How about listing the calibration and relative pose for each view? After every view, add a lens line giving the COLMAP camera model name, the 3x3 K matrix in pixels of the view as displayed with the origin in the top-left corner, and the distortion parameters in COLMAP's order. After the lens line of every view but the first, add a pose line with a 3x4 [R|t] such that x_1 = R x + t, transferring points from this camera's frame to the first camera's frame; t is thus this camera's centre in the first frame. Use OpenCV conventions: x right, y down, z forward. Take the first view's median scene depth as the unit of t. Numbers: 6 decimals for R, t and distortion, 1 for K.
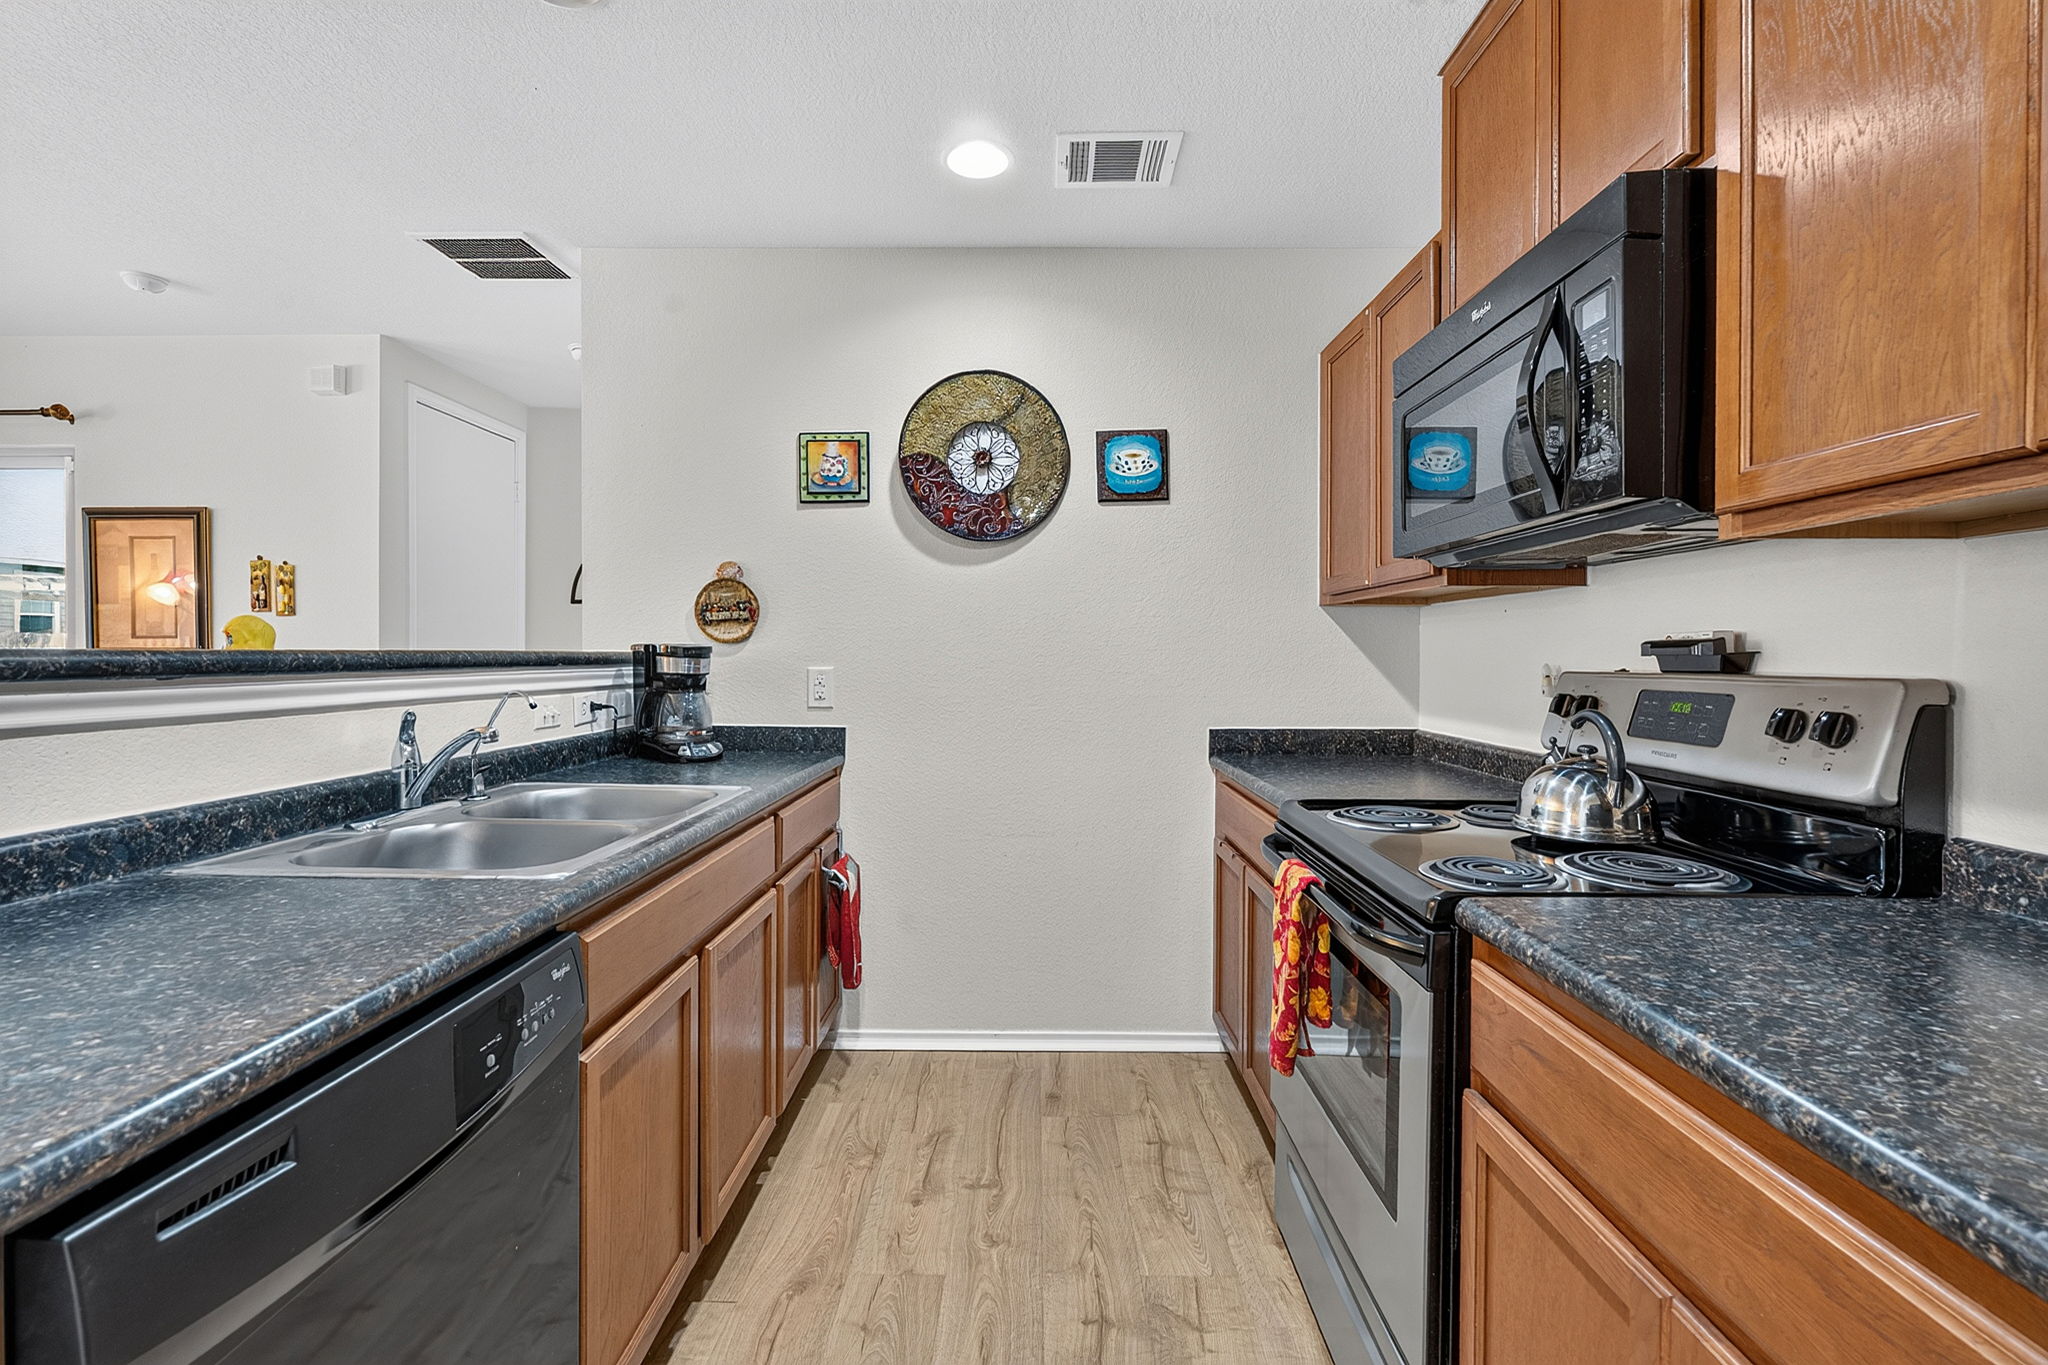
lens RADIAL K [[918.0, 0, 1025.5], [0, 918.0, 671.5], [0, 0, 1]] dist [-0.002402, -0.000370]
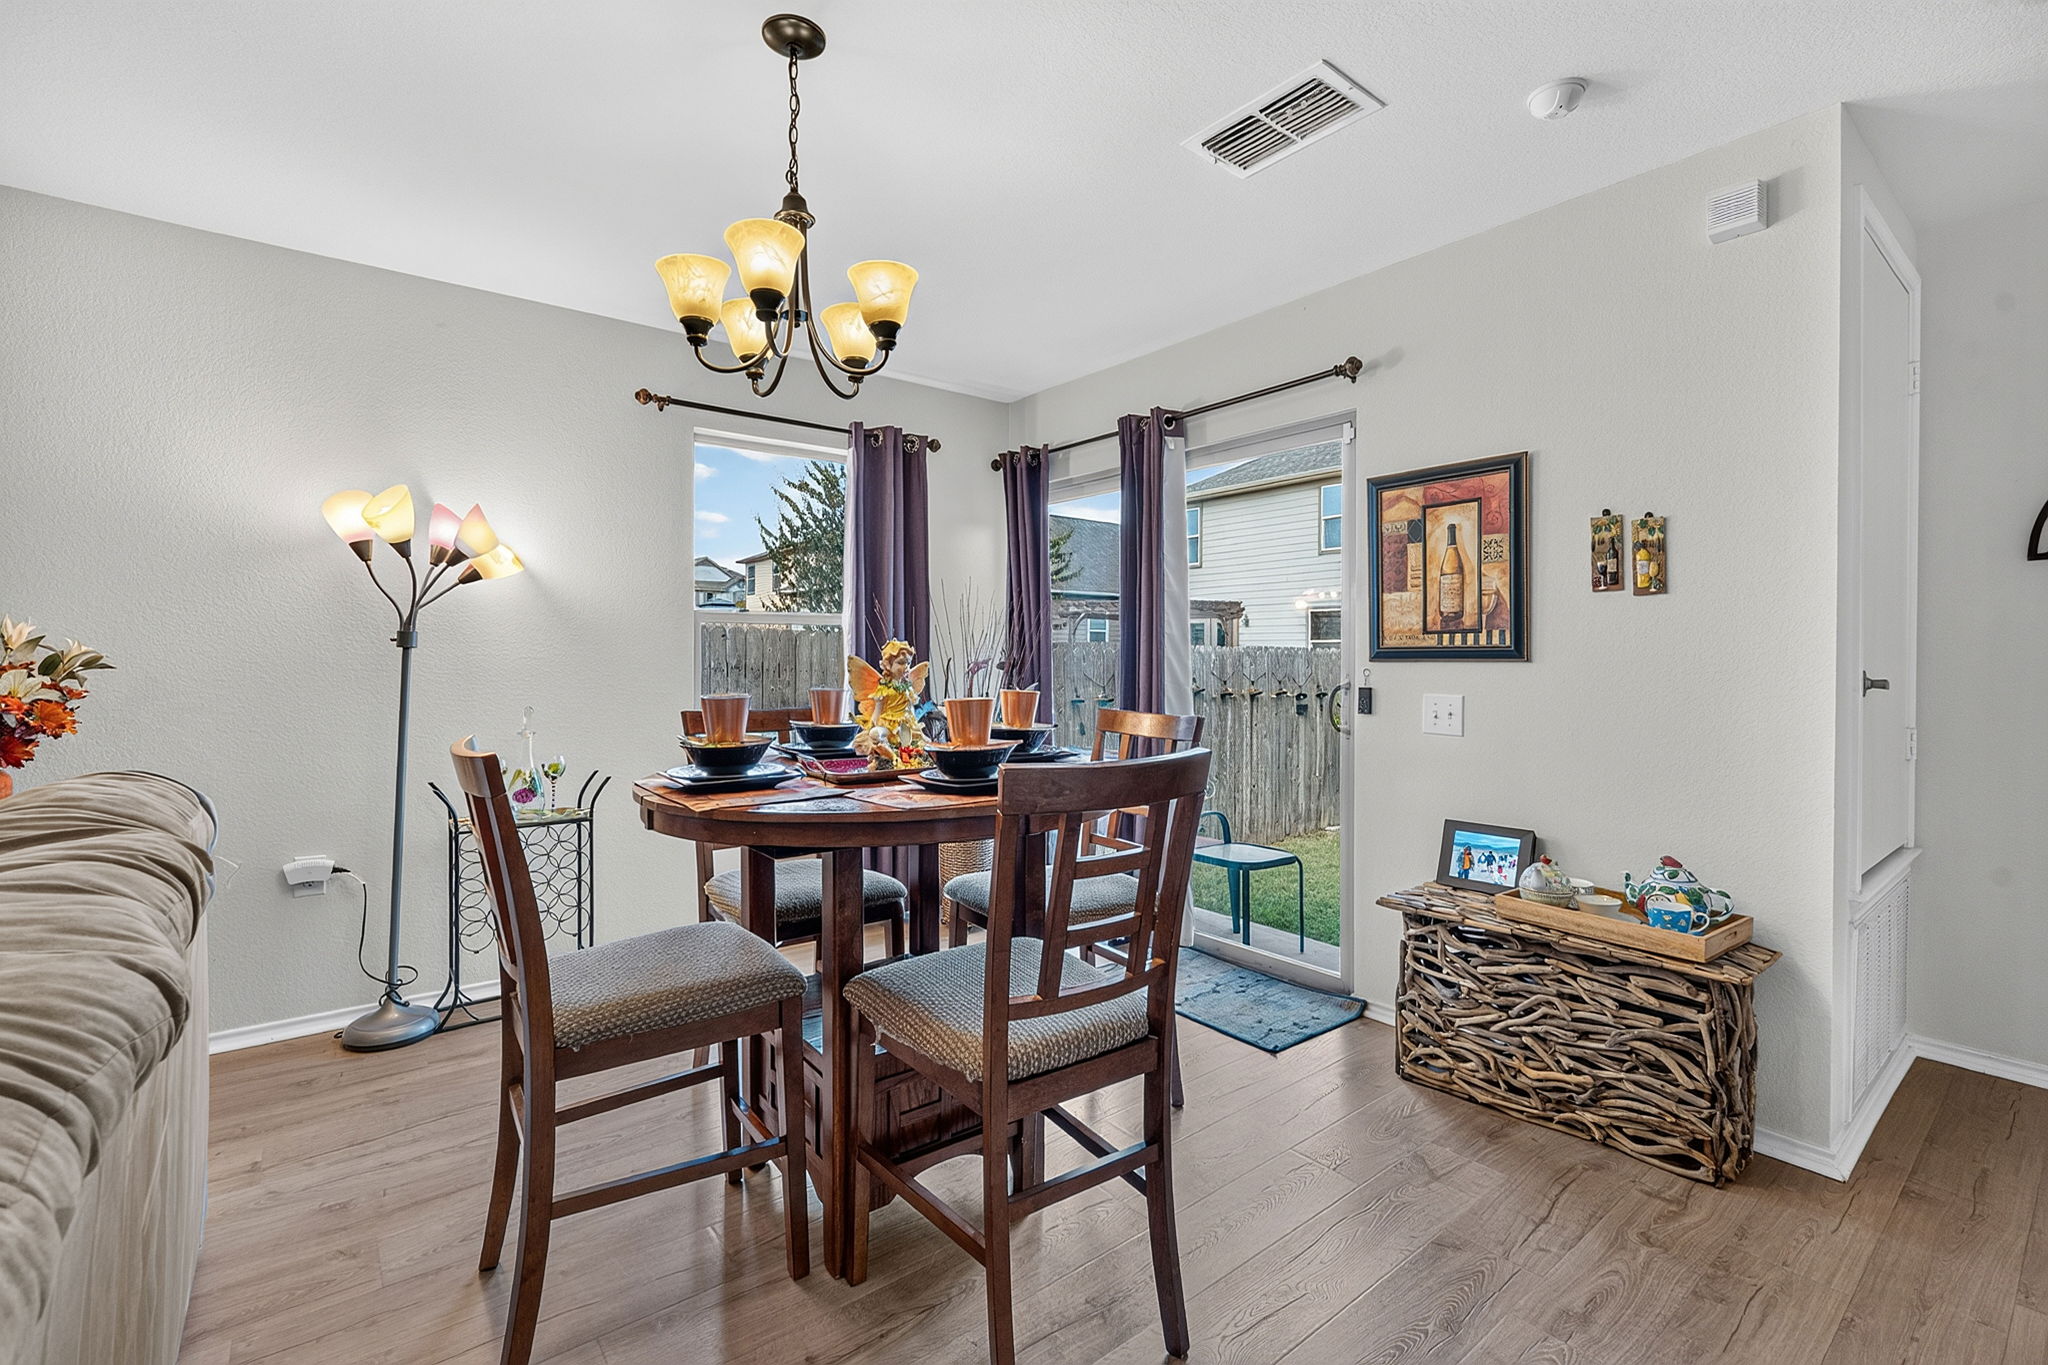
lens RADIAL K [[918.0, 0, 1030.8], [0, 918.0, 669.7], [0, 0, 1]] dist [-0.002402, -0.000370]
pose [[0.633208, 0.007090, -0.773949, -0.577032], [-0.006318, 0.999972, 0.003992, -0.006443], [0.773956, 0.002362, 0.633235, 0.232962]]
